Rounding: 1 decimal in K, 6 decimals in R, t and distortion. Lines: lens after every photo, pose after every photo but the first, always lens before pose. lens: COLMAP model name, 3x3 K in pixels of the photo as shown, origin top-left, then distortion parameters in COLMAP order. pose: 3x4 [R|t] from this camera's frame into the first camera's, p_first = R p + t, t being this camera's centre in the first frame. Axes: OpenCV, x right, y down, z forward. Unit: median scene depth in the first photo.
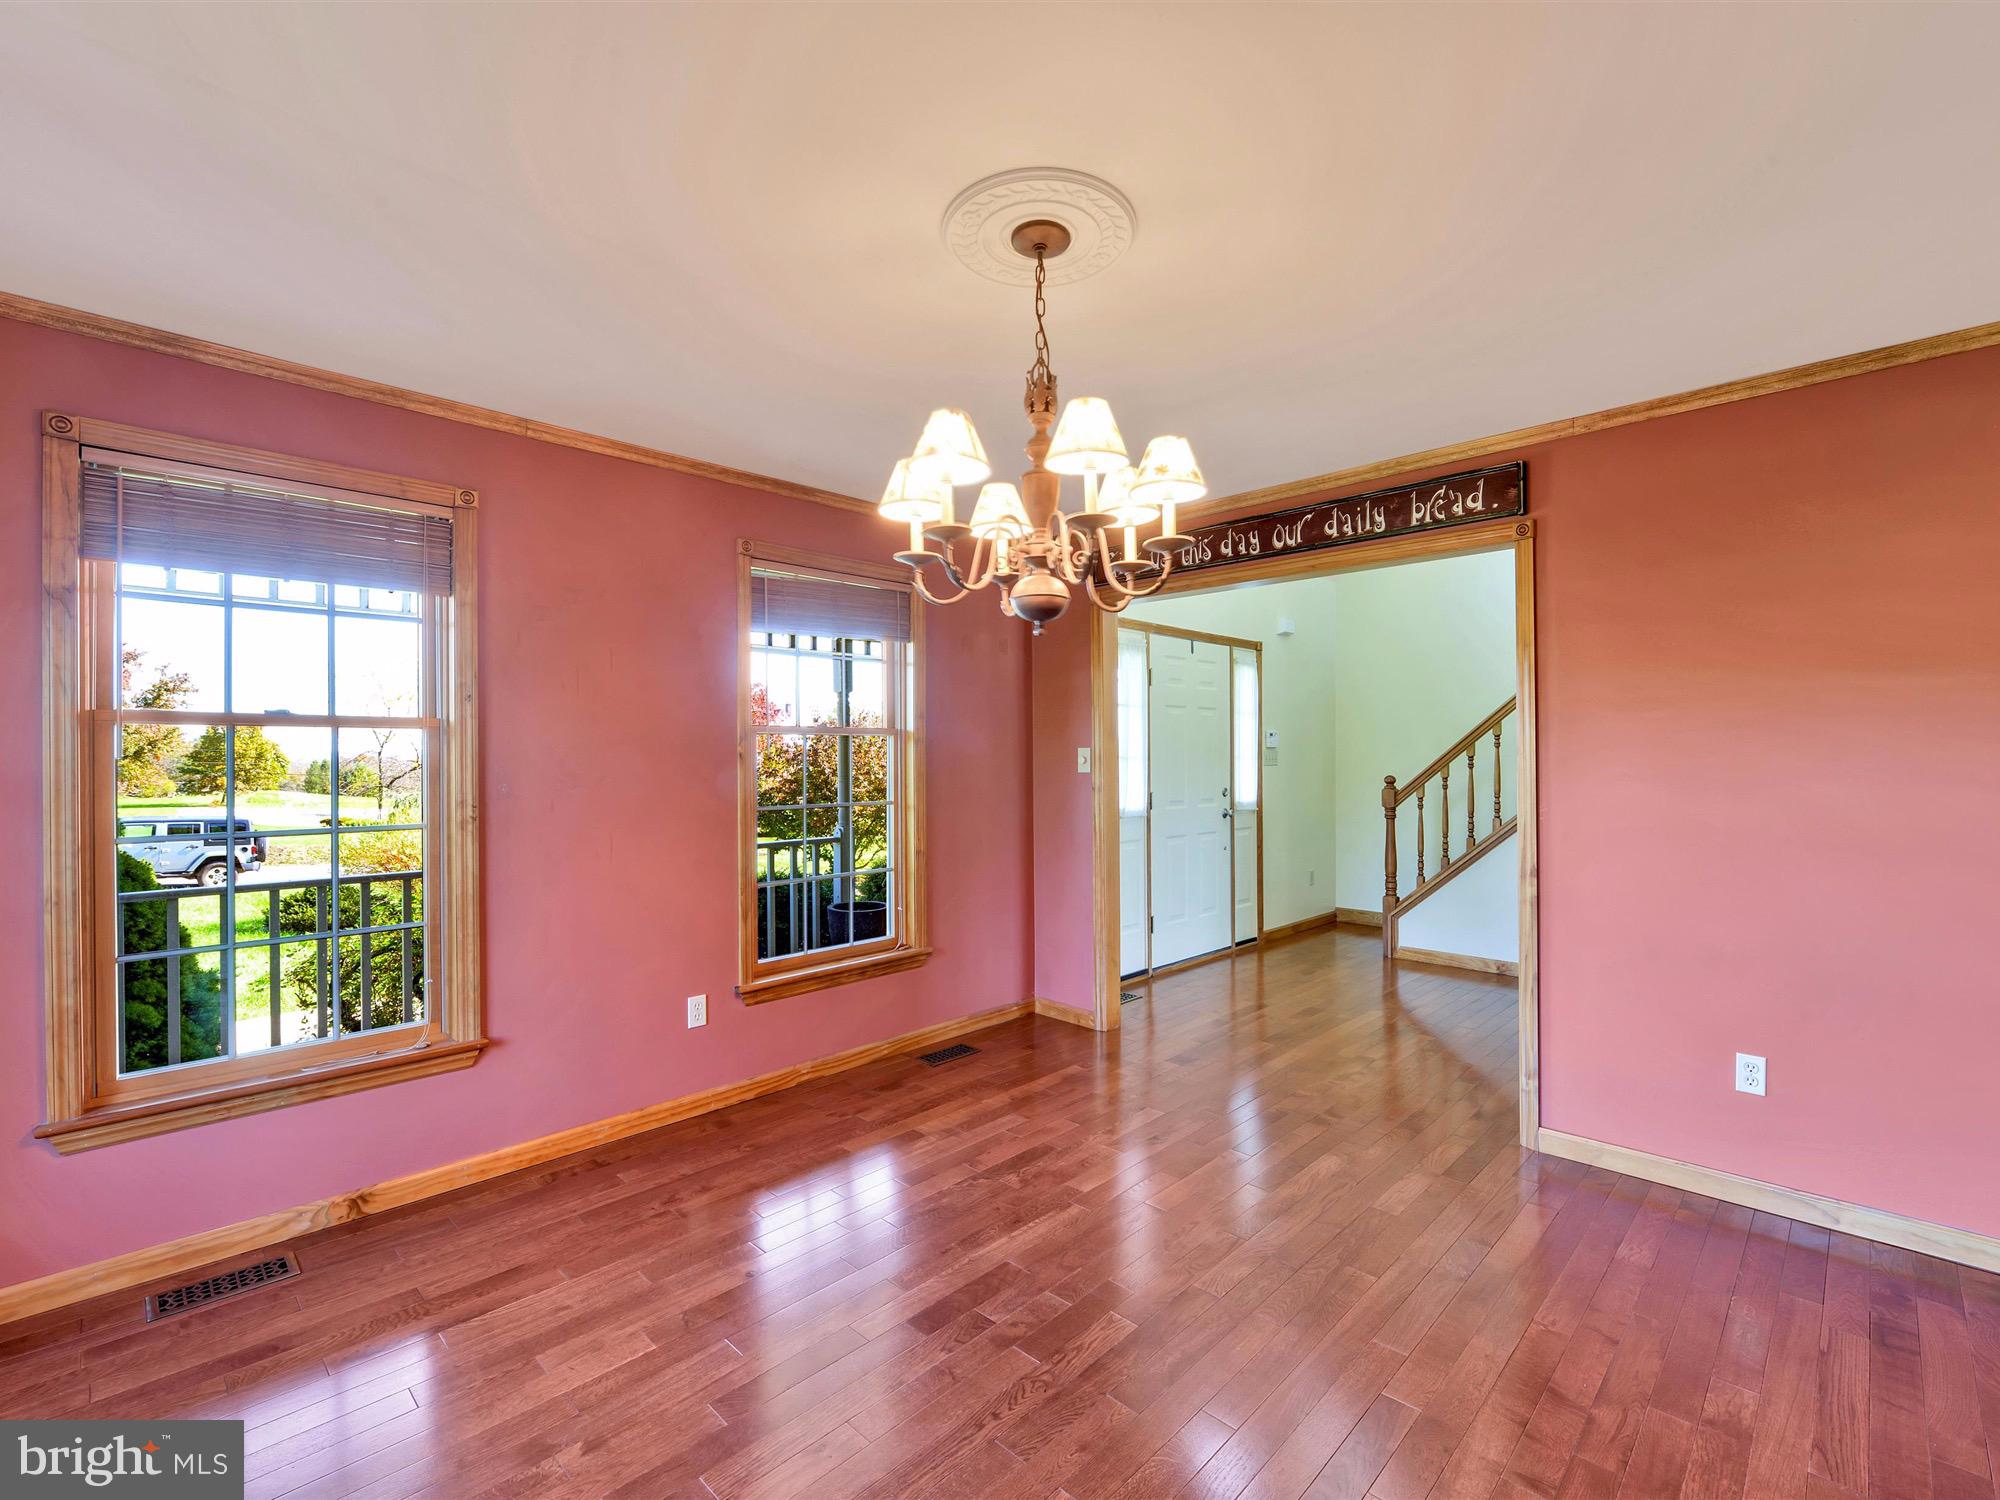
lens RADIAL K [[891.2, 0, 1001.6], [0, 891.2, 751.8], [0, 0, 1]] dist [0.002602, 0.000044]
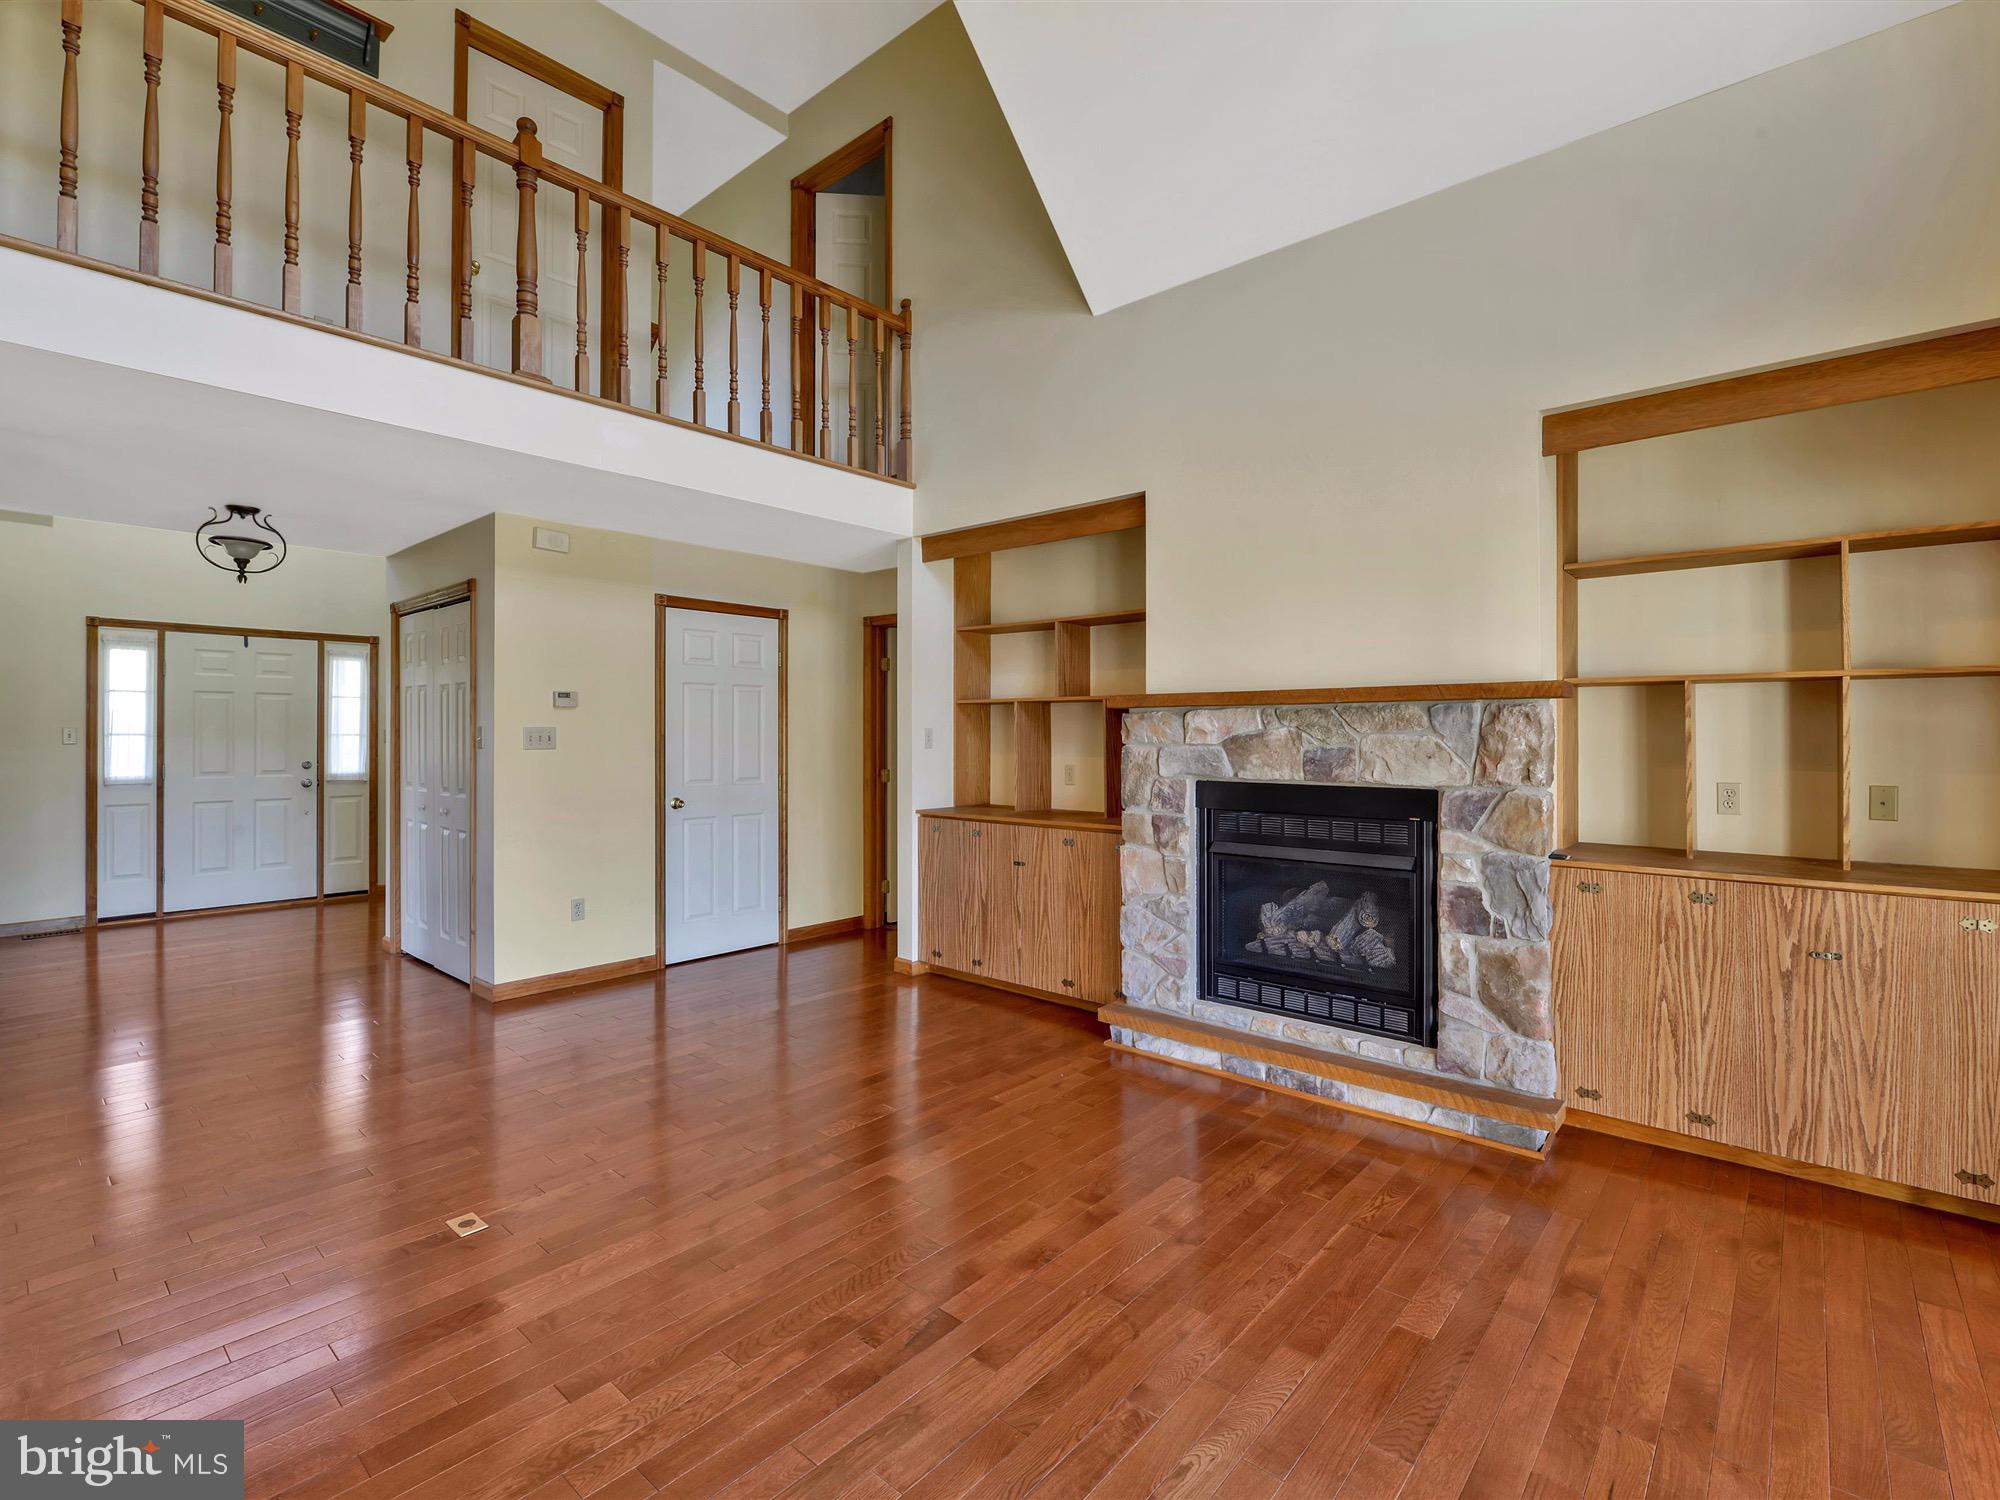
lens RADIAL K [[919.4, 0, 999.7], [0, 919.4, 741.9], [0, 0, 1]] dist [-0.002047, -0.000185]
pose [[0.999161, 0.002438, 0.040875, 1.112146], [-0.002610, 0.999988, 0.004154, 0.006904], [-0.040865, -0.004257, 0.999156, -0.244493]]
